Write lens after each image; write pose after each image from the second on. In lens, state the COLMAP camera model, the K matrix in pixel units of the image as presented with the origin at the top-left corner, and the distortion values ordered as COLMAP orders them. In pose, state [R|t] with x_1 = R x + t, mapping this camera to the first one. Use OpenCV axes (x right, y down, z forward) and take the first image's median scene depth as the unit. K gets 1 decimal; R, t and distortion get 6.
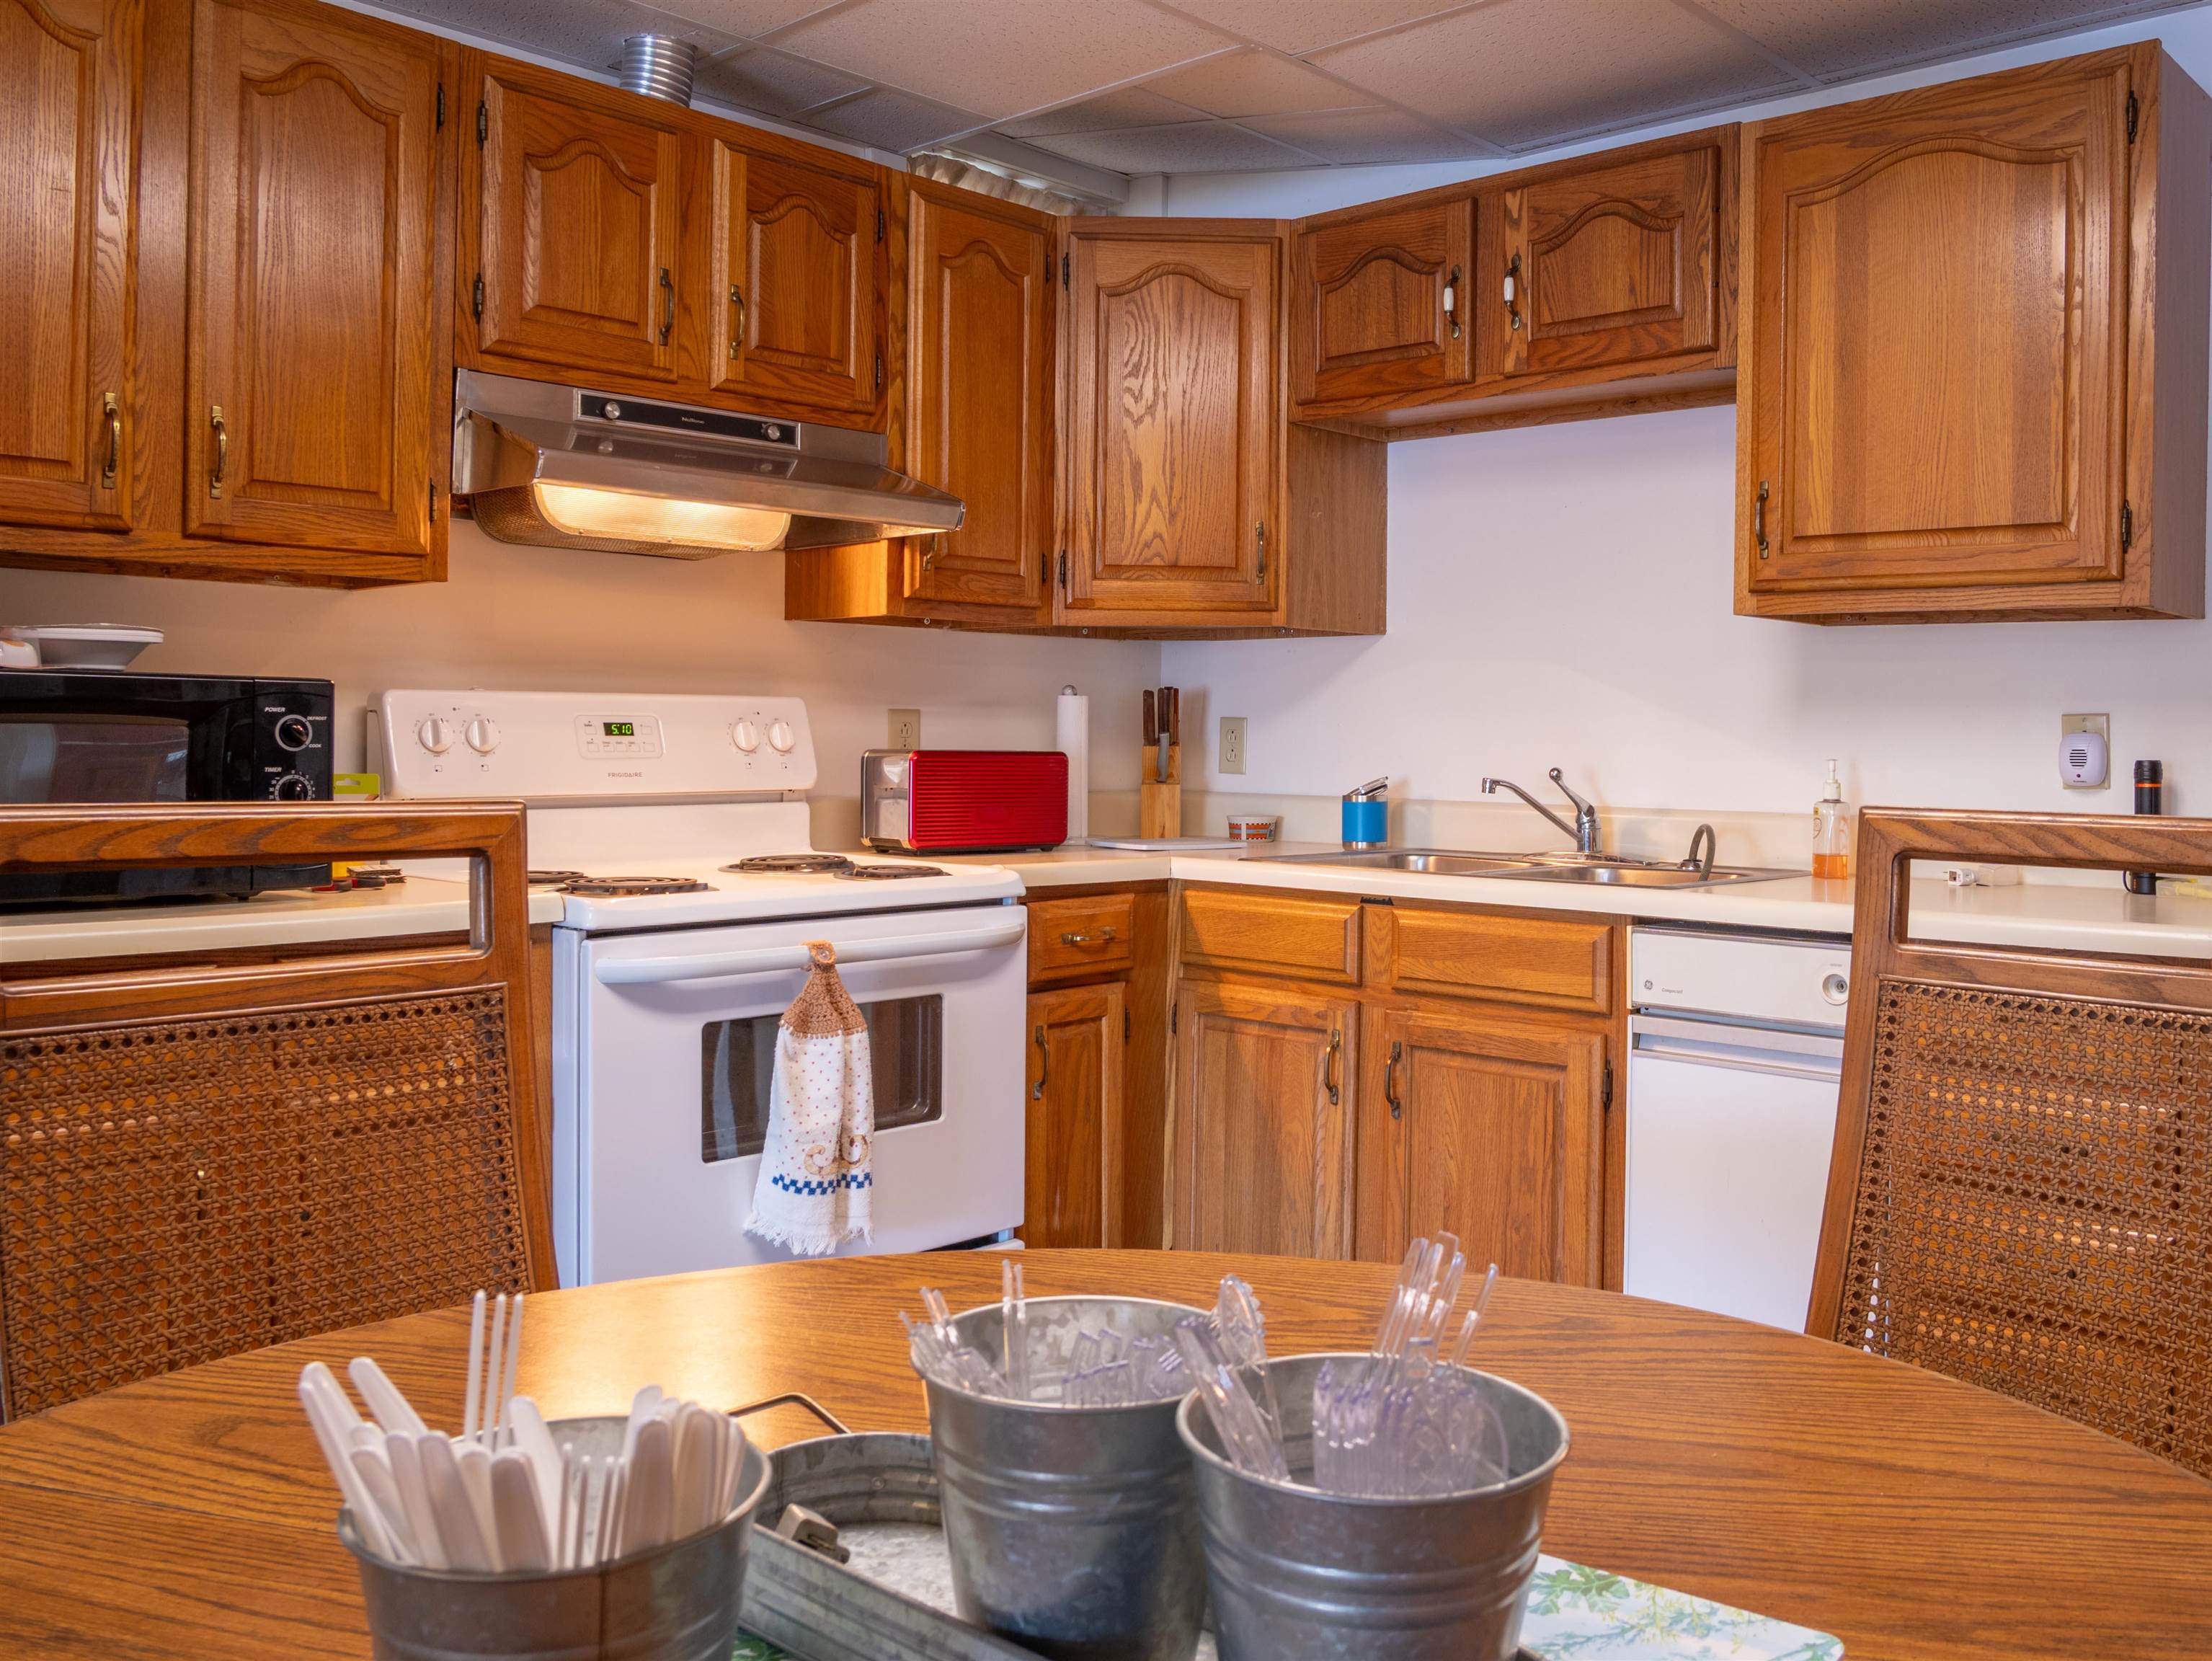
lens RADIAL K [[1861.5, 0, 1239.8], [0, 1861.5, 745.4], [0, 0, 1]] dist [-0.041902, 0.000962]
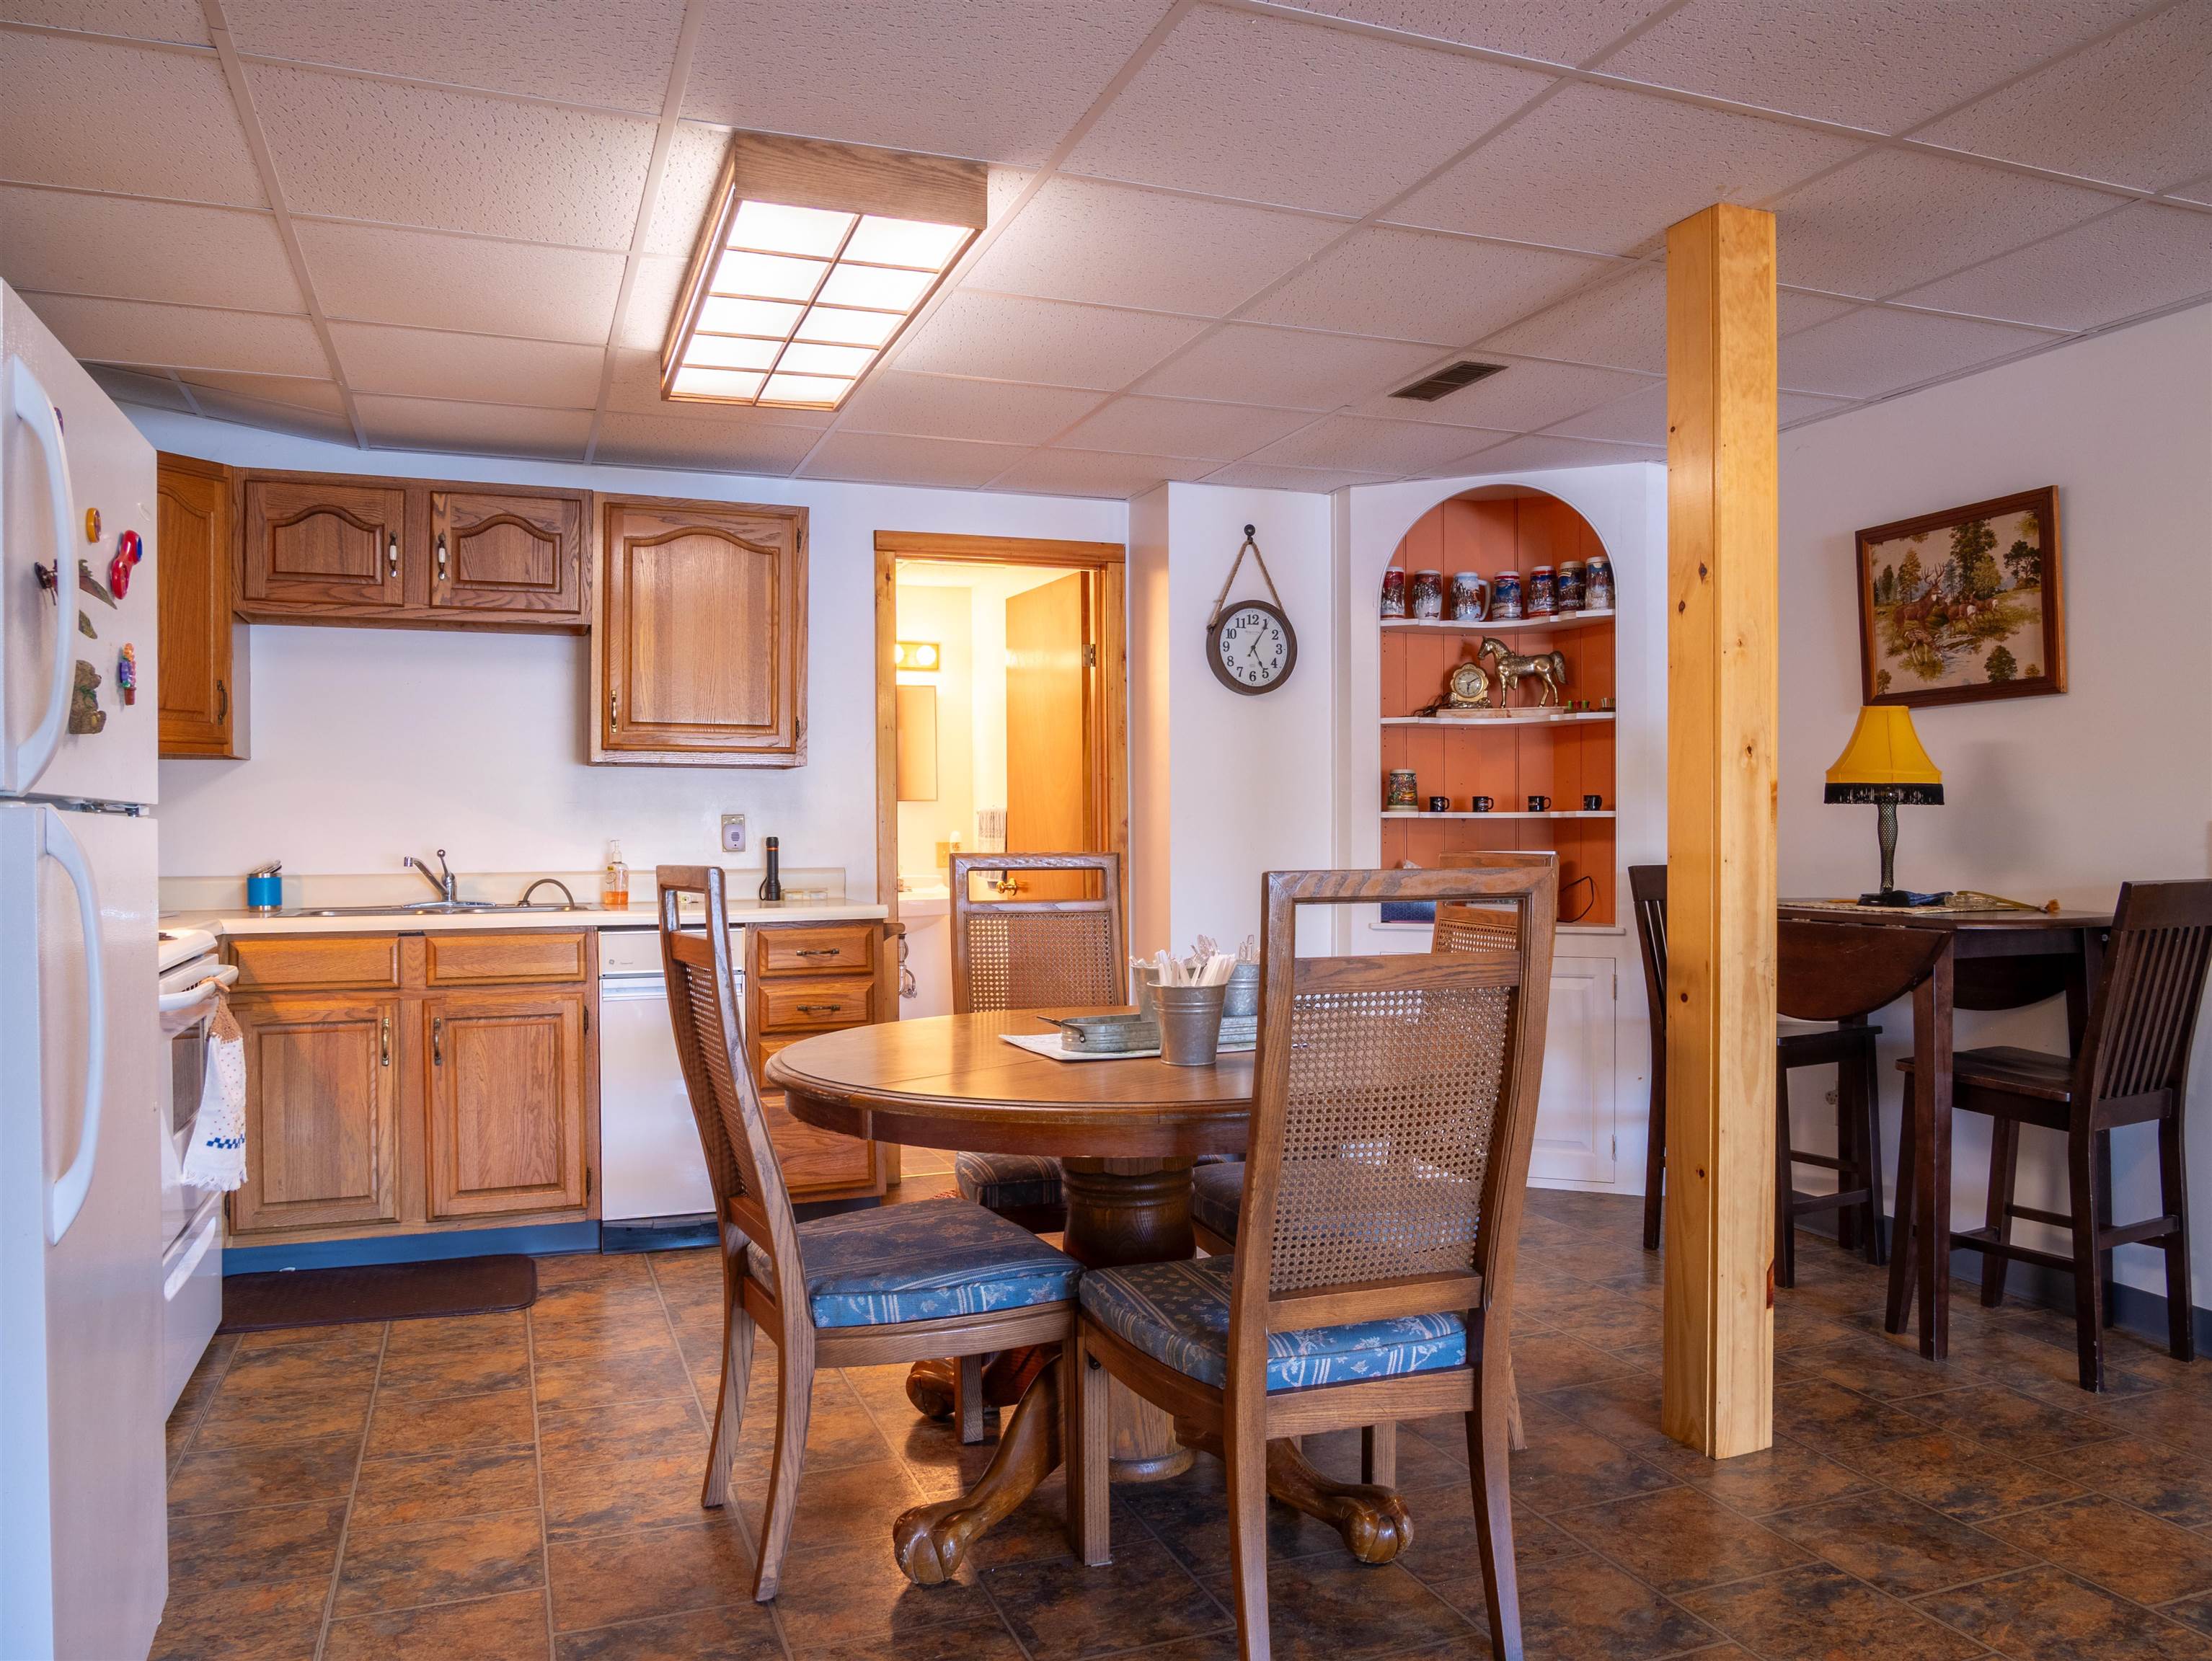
lens RADIAL K [[1598.6, 0, 1107.6], [0, 1598.6, 836.3], [0, 0, 1]] dist [-0.055262, 0.024647]
pose [[0.464144, -0.018700, 0.885562, -0.821331], [0.013233, 0.999812, 0.014177, -0.011646], [-0.885661, 0.005139, 0.464305, -0.160100]]
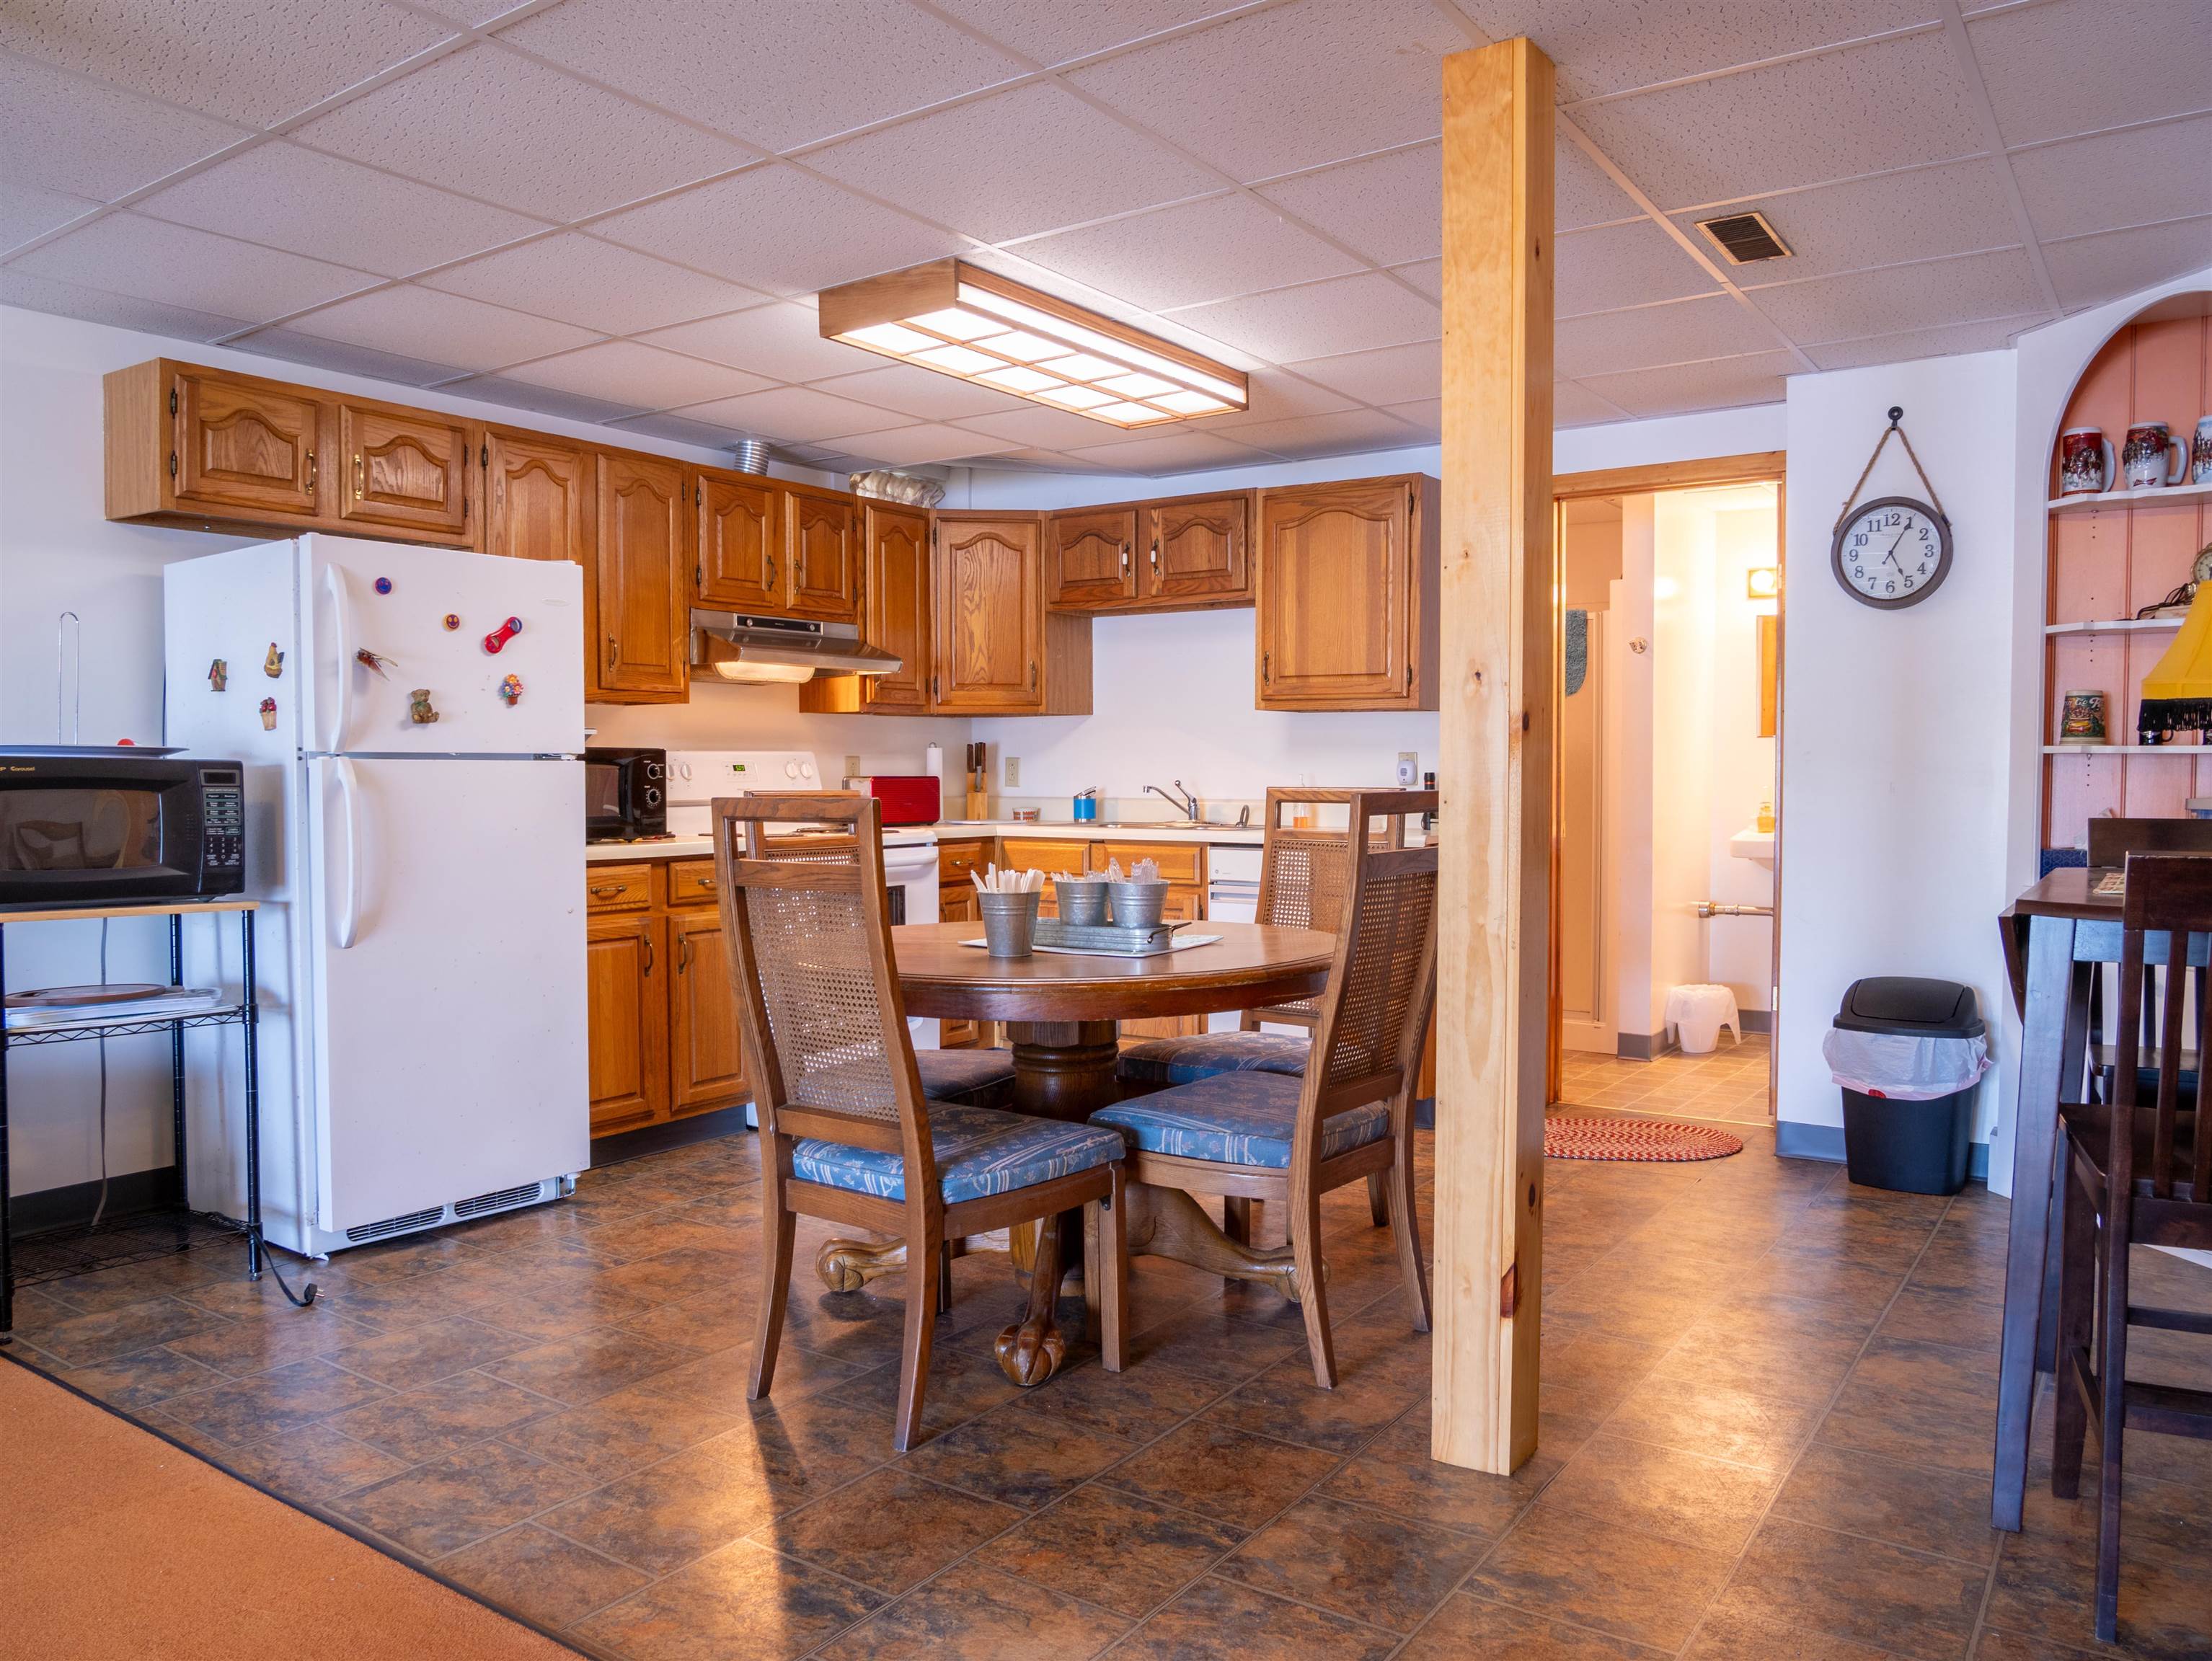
lens RADIAL K [[1598.6, 0, 1108.0], [0, 1598.6, 833.0], [0, 0, 1]] dist [-0.055262, 0.024647]
pose [[0.993047, -0.017956, 0.116344, -0.127065], [0.013658, 0.999198, 0.037629, 0.002648], [-0.116926, -0.035778, 0.992496, -0.834023]]
